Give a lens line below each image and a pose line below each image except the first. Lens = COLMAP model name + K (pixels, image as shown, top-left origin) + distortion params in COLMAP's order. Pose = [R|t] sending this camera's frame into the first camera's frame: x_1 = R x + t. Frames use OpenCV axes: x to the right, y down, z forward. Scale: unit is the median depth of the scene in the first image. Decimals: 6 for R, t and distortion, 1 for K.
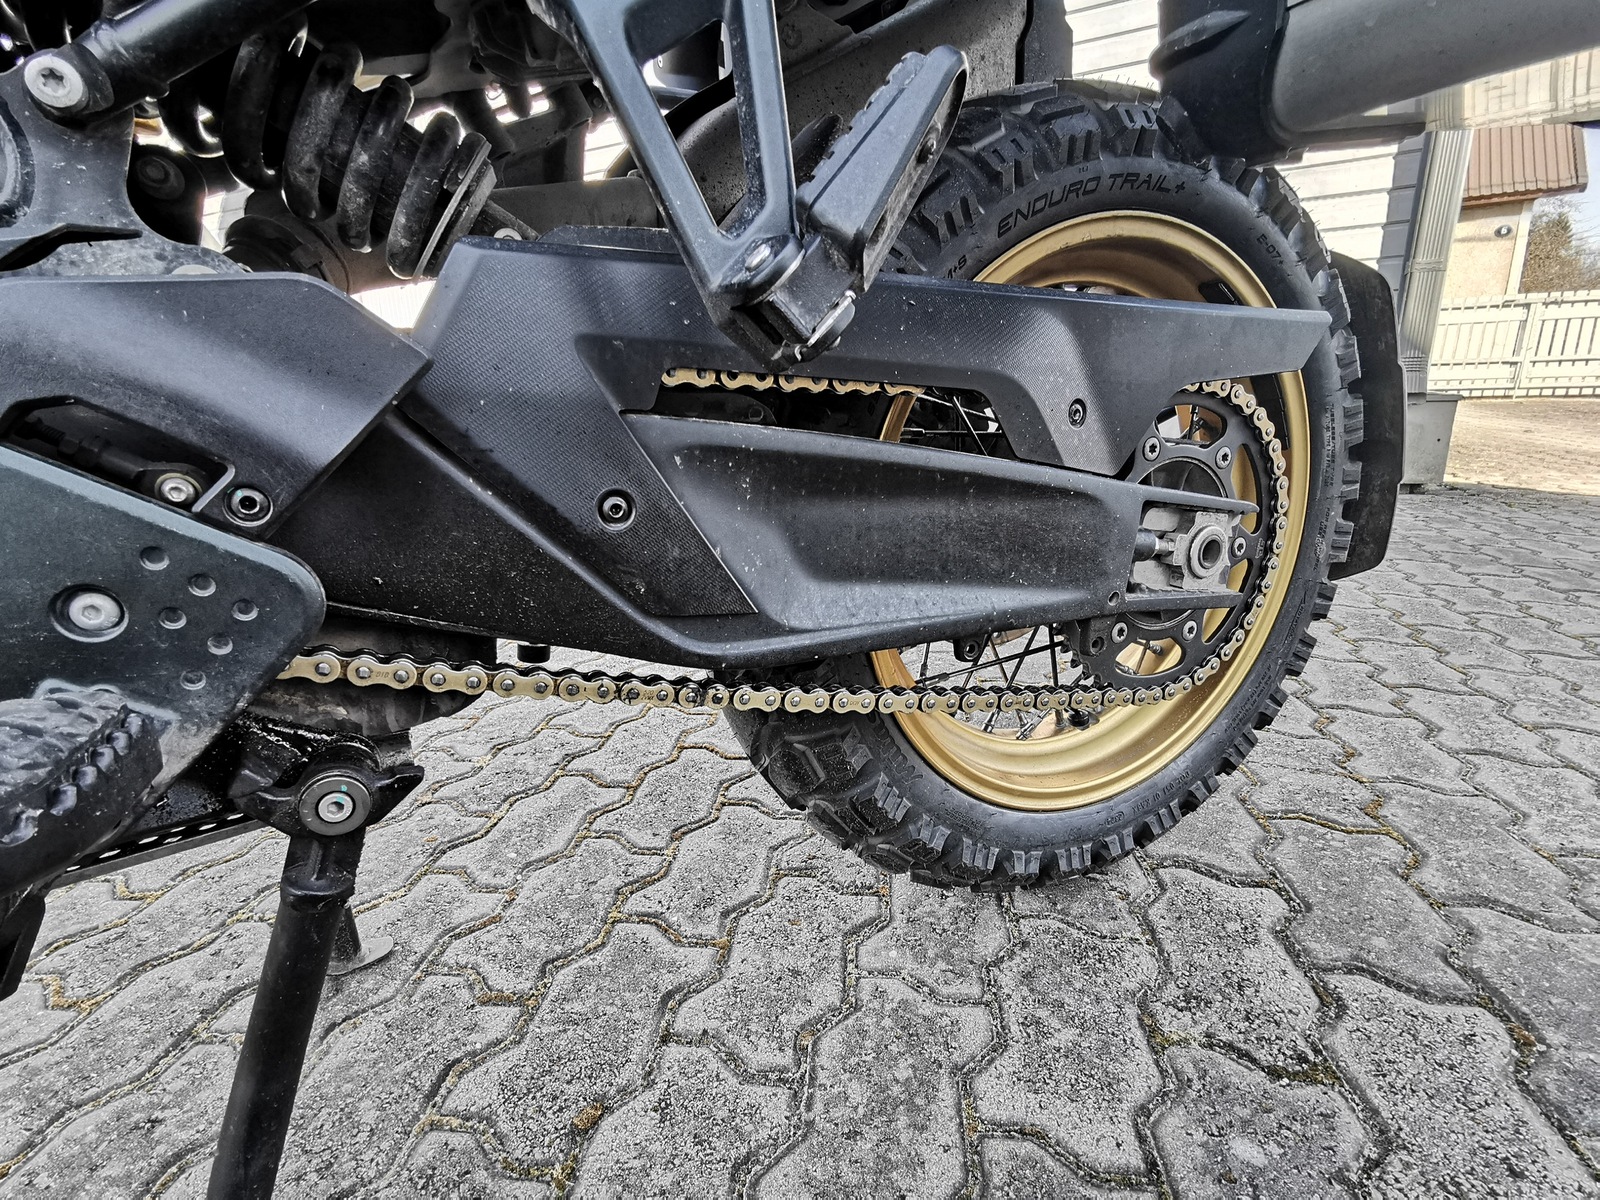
lens RADIAL K [[803.3, 0, 800.0], [0, 803.3, 600.0], [0, 0, 1]] dist [-0.046111, 0.040657]
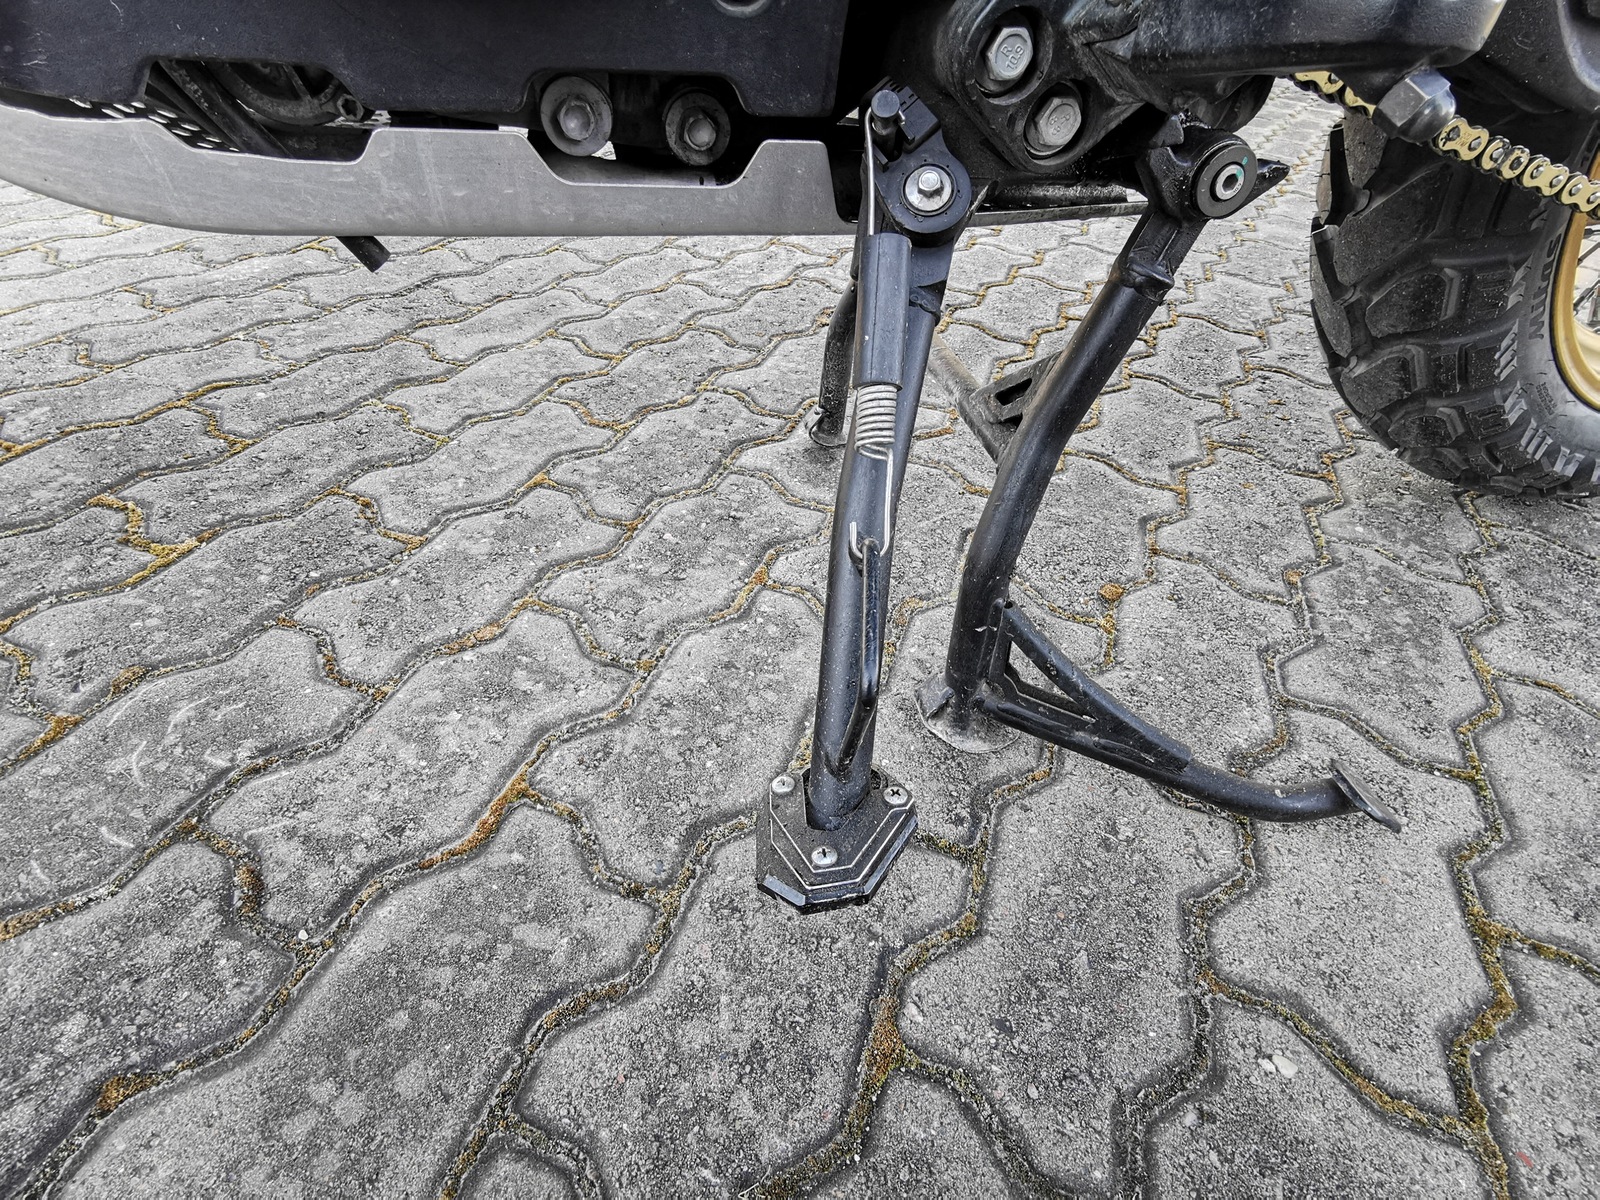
lens RADIAL K [[803.3, 0, 800.0], [0, 803.3, 600.0], [0, 0, 1]] dist [-0.046111, 0.040657]
pose [[0.972373, 0.204987, -0.111673, -0.496059], [-0.138118, 0.890898, 0.432694, 0.207329], [0.188186, -0.405316, 0.894598, -0.081800]]
